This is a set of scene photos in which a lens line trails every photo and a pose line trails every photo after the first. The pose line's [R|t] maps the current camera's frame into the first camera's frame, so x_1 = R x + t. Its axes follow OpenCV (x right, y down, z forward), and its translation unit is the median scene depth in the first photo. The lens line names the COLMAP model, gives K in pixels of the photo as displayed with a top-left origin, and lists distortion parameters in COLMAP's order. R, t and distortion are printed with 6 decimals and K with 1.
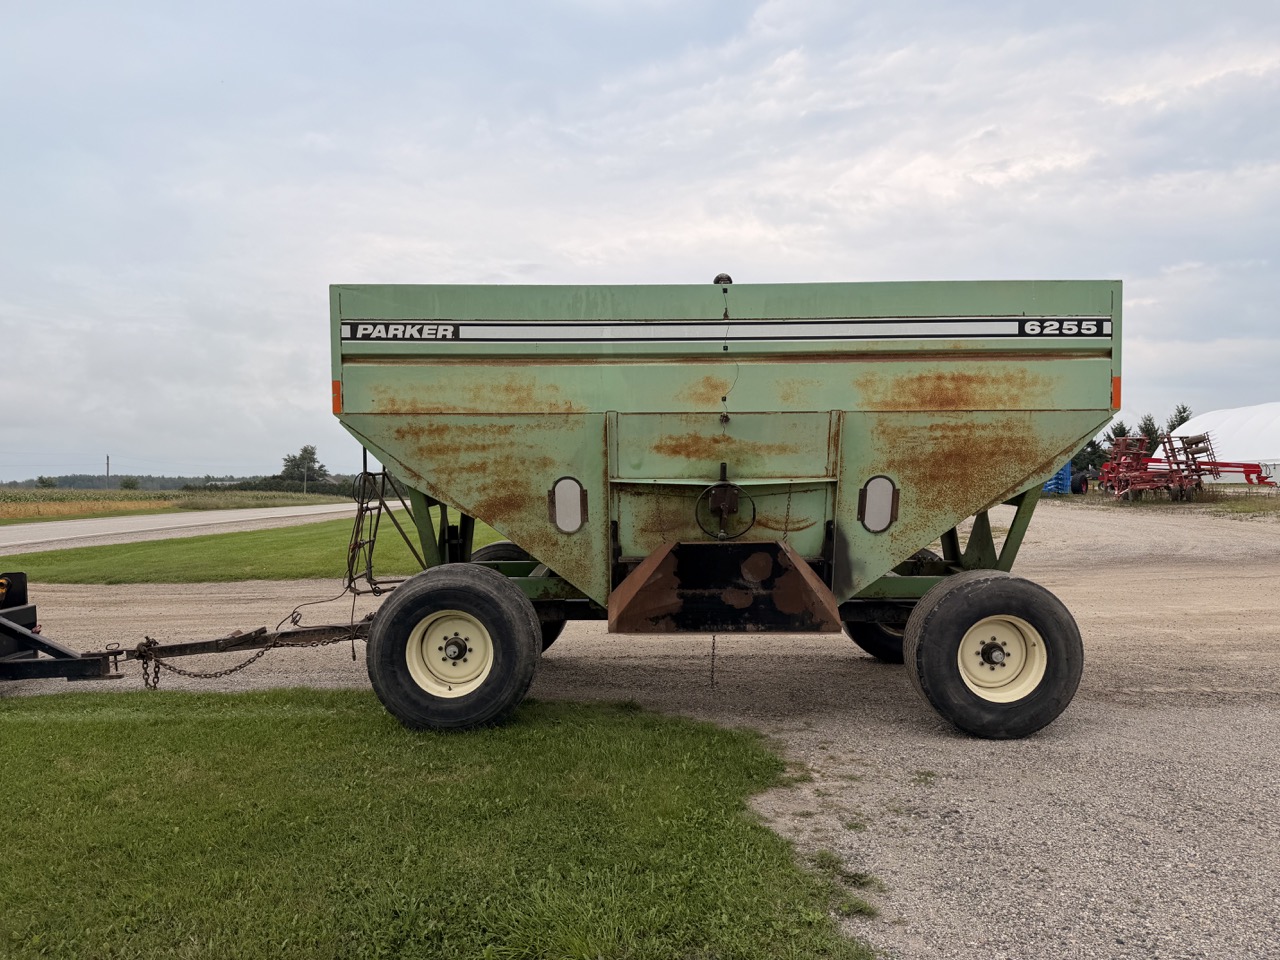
lens RADIAL K [[893.2, 0, 659.0], [0, 893.2, 502.2], [0, 0, 1]] dist [0.072641, -0.086603]
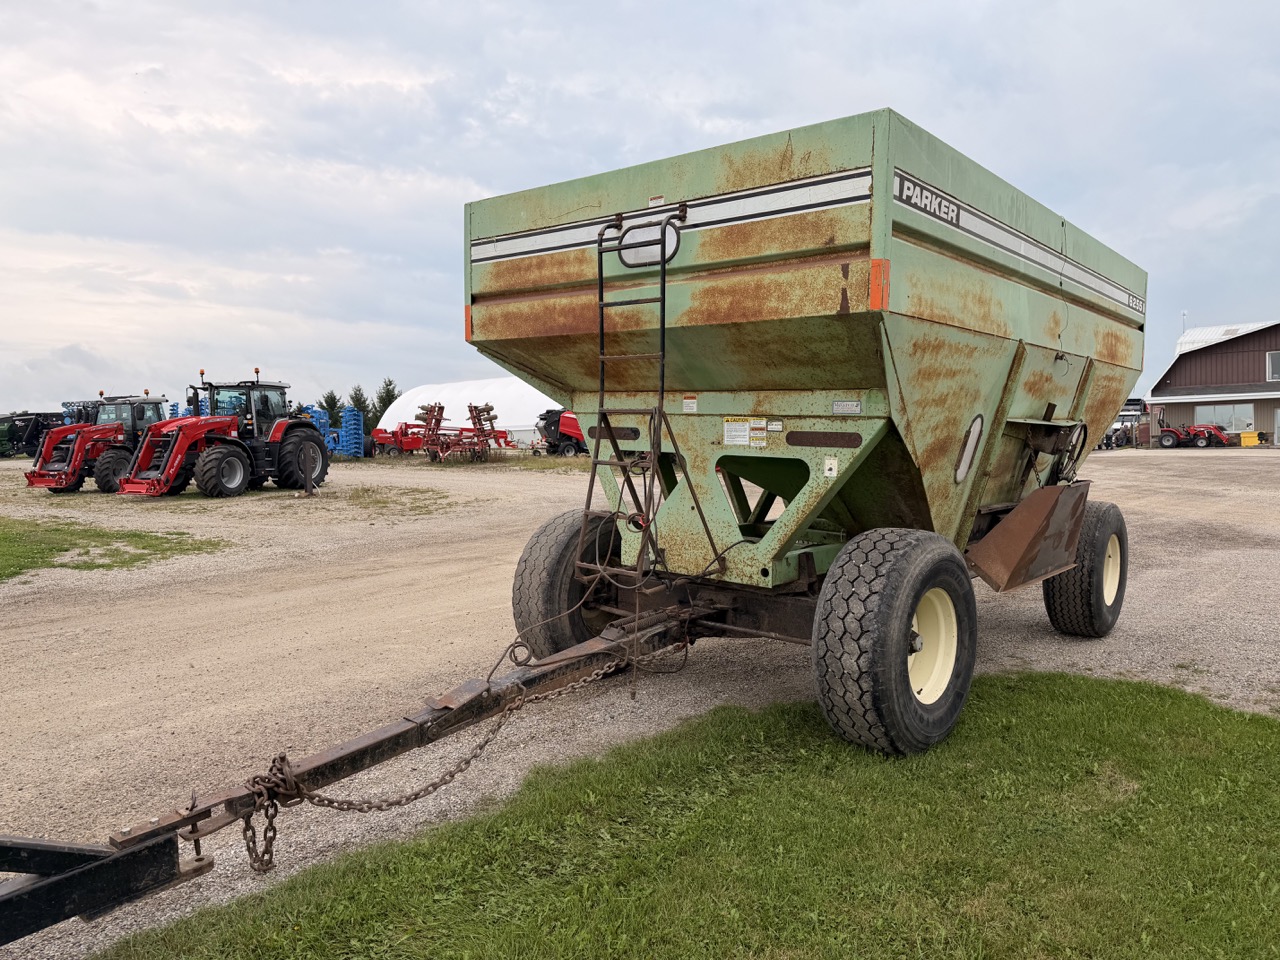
lens RADIAL K [[893.2, 0, 639.9], [0, 893.2, 491.5], [0, 0, 1]] dist [0.072641, -0.086603]
pose [[0.653274, -0.043945, 0.755846, -0.785797], [0.026186, 0.999028, 0.035451, 0.004997], [-0.756669, -0.003367, 0.653790, 0.567344]]
